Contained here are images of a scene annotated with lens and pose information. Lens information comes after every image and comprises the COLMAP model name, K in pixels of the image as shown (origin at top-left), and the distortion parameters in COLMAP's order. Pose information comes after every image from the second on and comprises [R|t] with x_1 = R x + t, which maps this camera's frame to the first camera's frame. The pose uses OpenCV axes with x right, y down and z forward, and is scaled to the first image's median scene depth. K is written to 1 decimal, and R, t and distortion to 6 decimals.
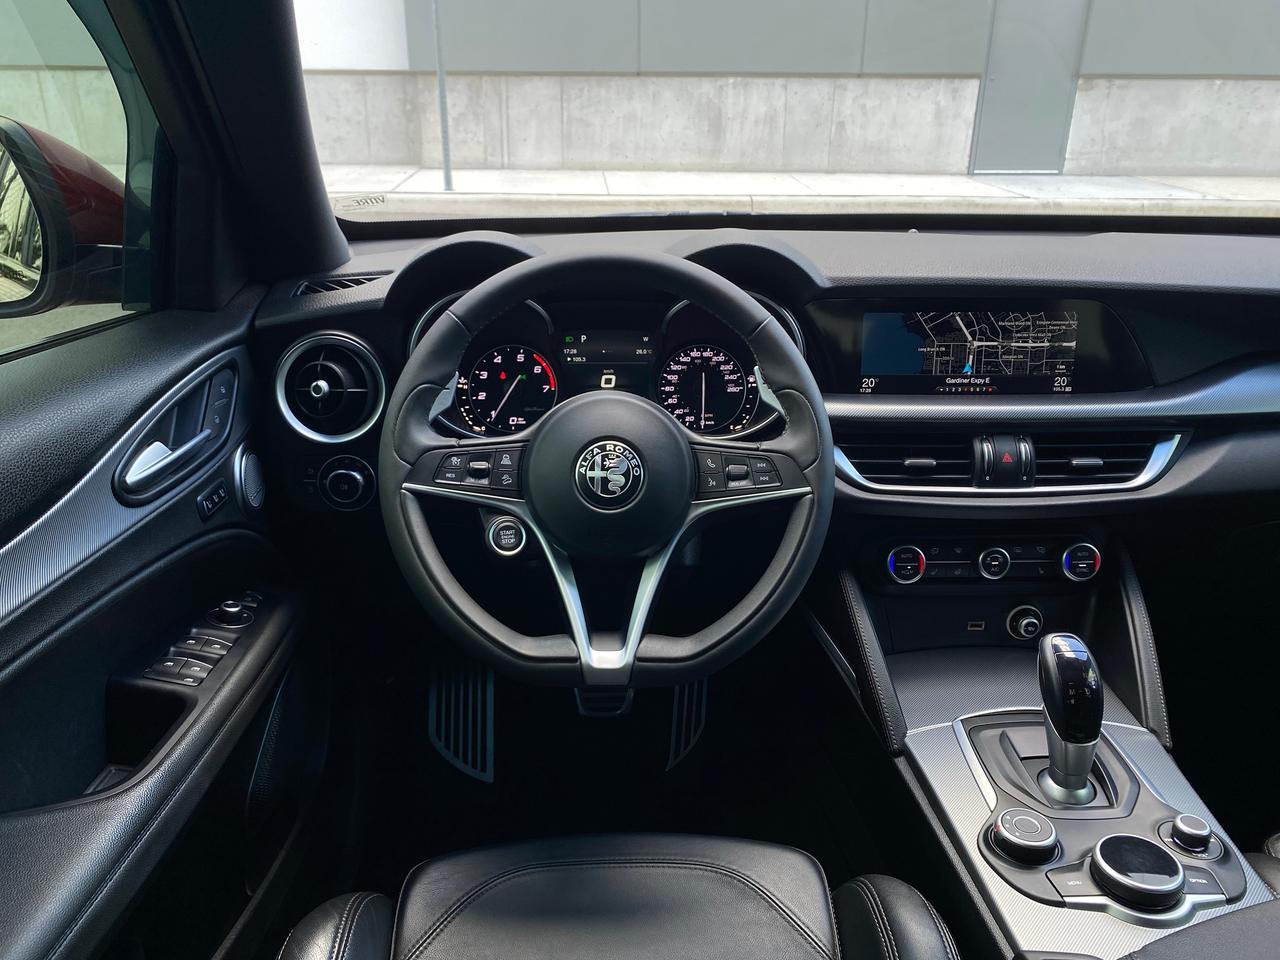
lens RADIAL K [[982.9, 0, 632.3], [0, 982.9, 470.5], [0, 0, 1]] dist [0.030602, -0.038500]
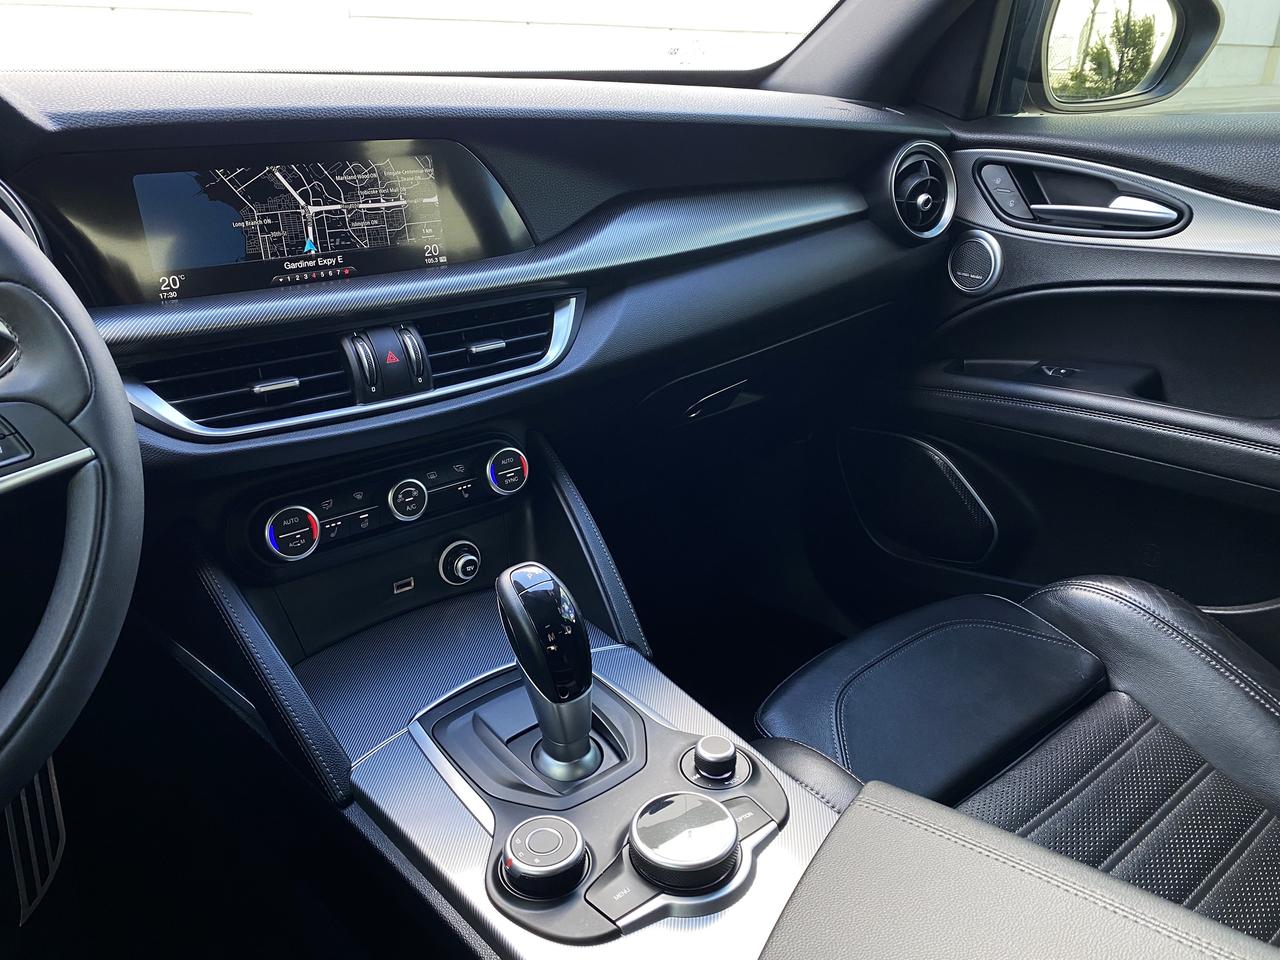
lens RADIAL K [[982.9, 0, 627.9], [0, 982.9, 464.0], [0, 0, 1]] dist [0.030602, -0.038500]
pose [[0.796560, -0.231496, 0.558482, 0.088020], [0.212567, 0.972043, 0.099739, 0.028474], [-0.565958, 0.039267, 0.823499, 0.287903]]
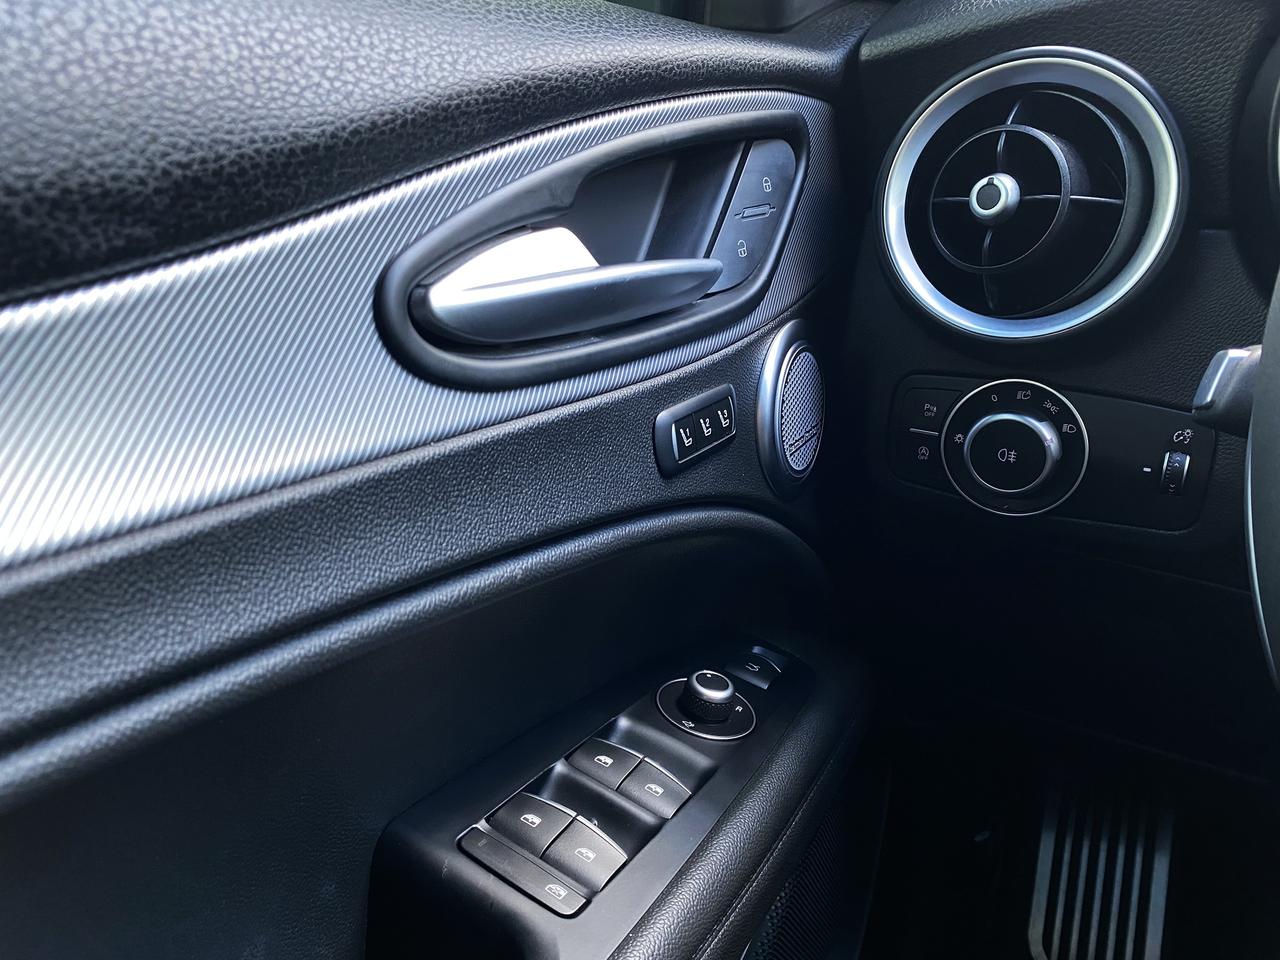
lens RADIAL K [[982.9, 0, 616.9], [0, 982.9, 477.7], [0, 0, 1]] dist [0.030602, -0.038500]
pose [[0.841909, 0.140613, -0.520977, -0.213486], [-0.146874, 0.988715, 0.029505, 0.037342], [0.519247, 0.051678, 0.853061, 0.566381]]
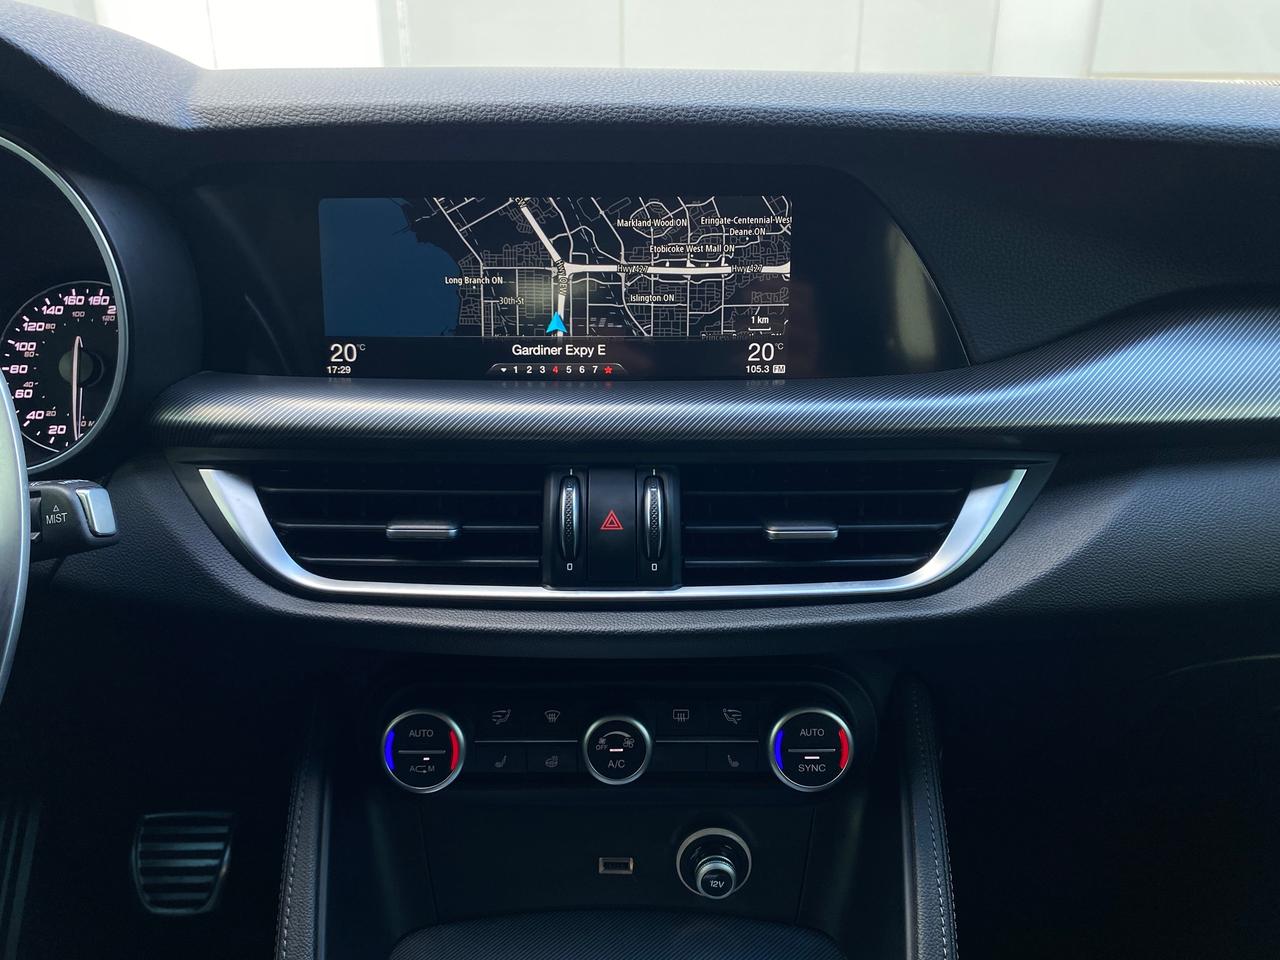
lens RADIAL K [[982.9, 0, 631.1], [0, 982.9, 468.2], [0, 0, 1]] dist [0.030602, -0.038500]
pose [[0.999587, 0.006736, -0.027926, 0.389587], [-0.007387, 0.999702, -0.023283, -0.025604], [0.027761, 0.023480, 0.999339, 0.548650]]
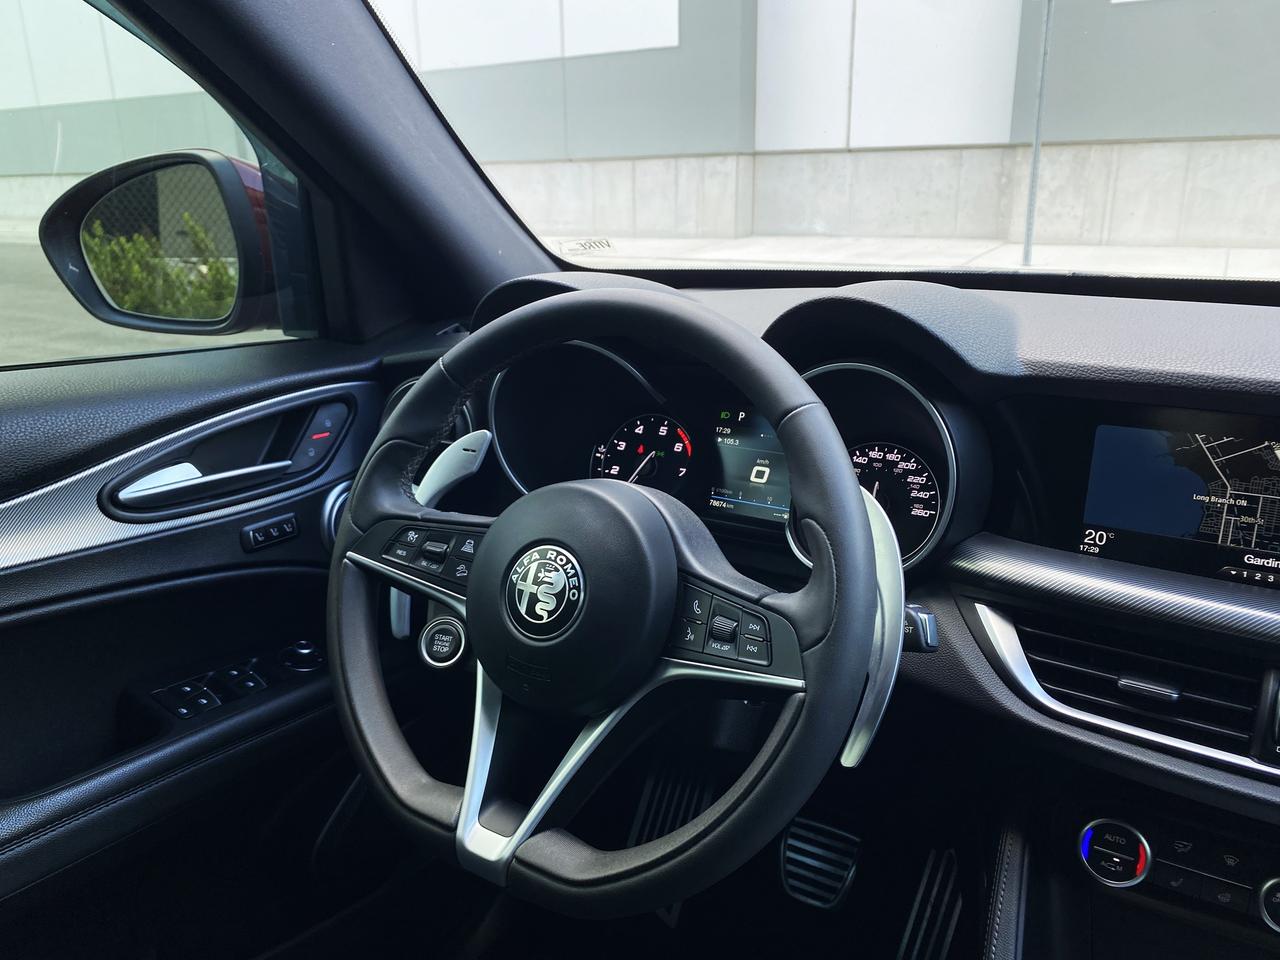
lens RADIAL K [[982.9, 0, 618.2], [0, 982.9, 471.7], [0, 0, 1]] dist [0.030602, -0.038500]
pose [[0.824372, 0.143005, -0.547686, 0.327942], [-0.181973, 0.983153, -0.017196, -0.064824], [0.536000, 0.113840, 0.836507, 0.324662]]
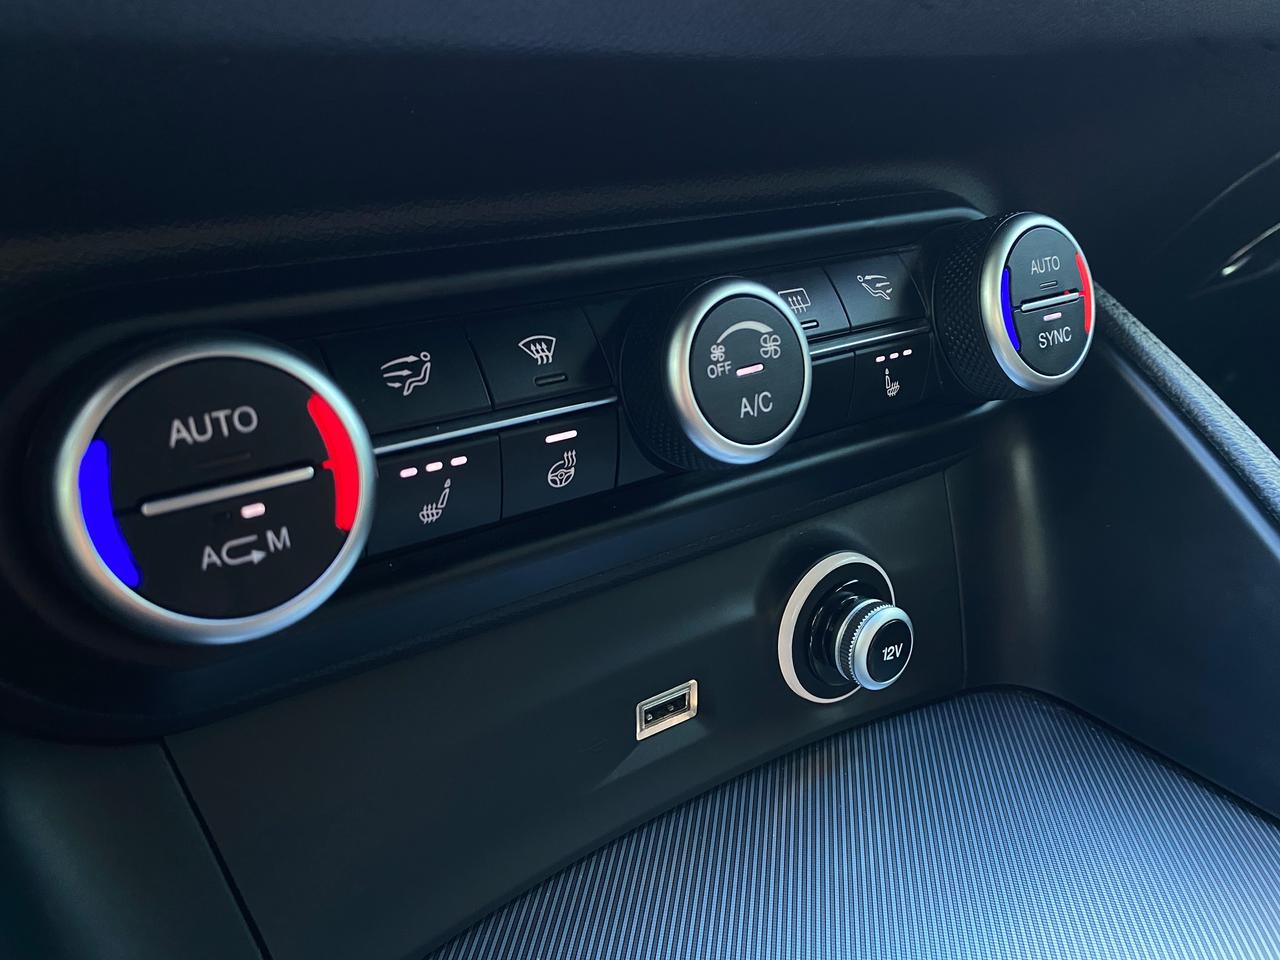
lens RADIAL K [[982.9, 0, 629.1], [0, 982.9, 419.7], [0, 0, 1]] dist [0.030602, -0.038500]
pose [[0.832157, -0.189026, 0.521329, 0.258454], [0.200903, 0.979011, 0.034289, 0.093024], [-0.516868, 0.076203, 0.852667, 0.869543]]
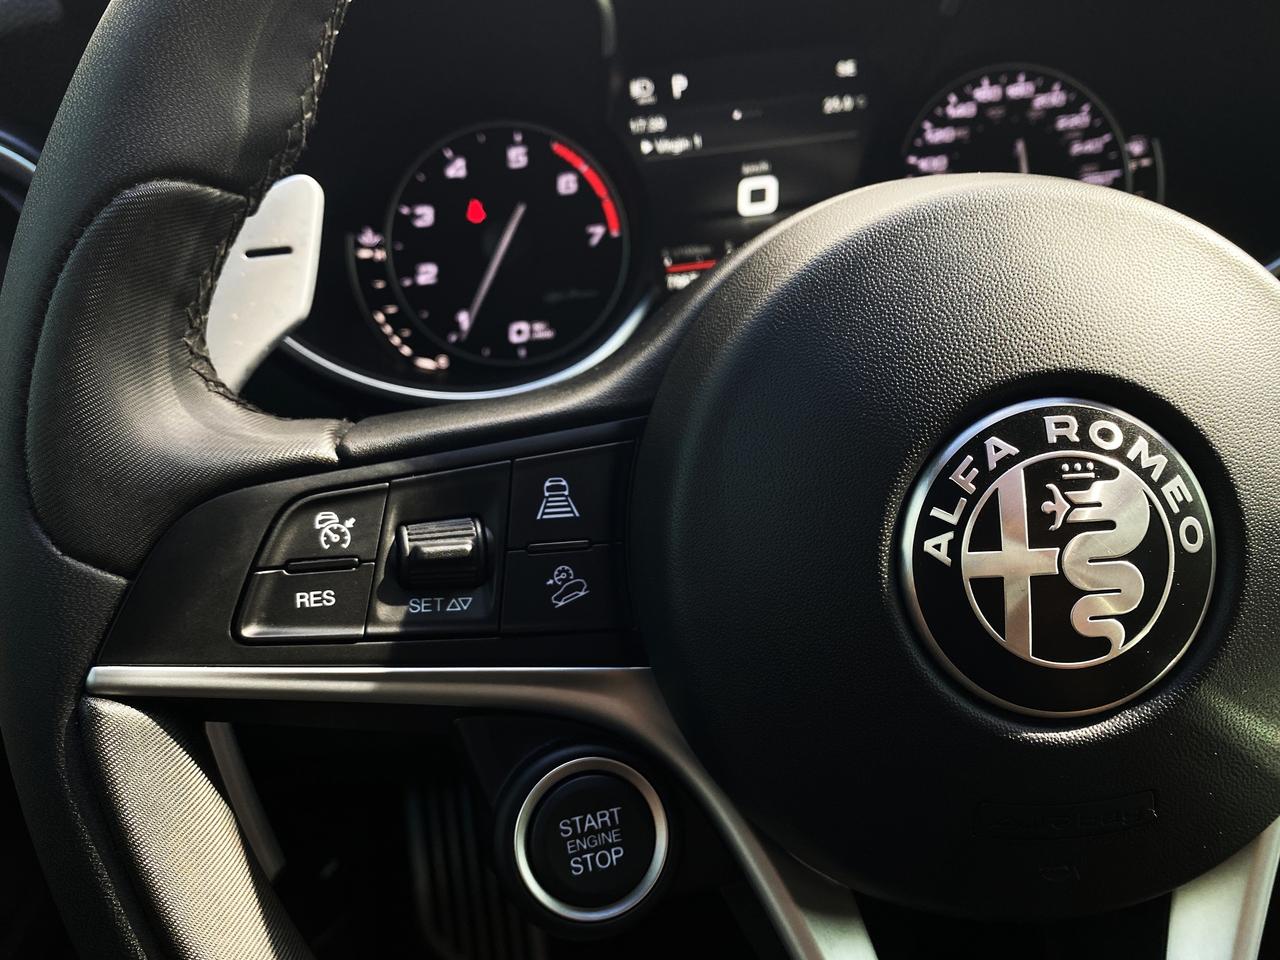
lens RADIAL K [[1098.9, 0, 635.9], [0, 1098.9, 513.5], [0, 0, 1]] dist [0.006723, -0.048444]
pose [[0.993571, -0.113073, -0.005564, -0.088525], [0.112770, 0.984186, 0.136604, -0.037347], [-0.009970, -0.136354, 0.990610, 0.617579]]
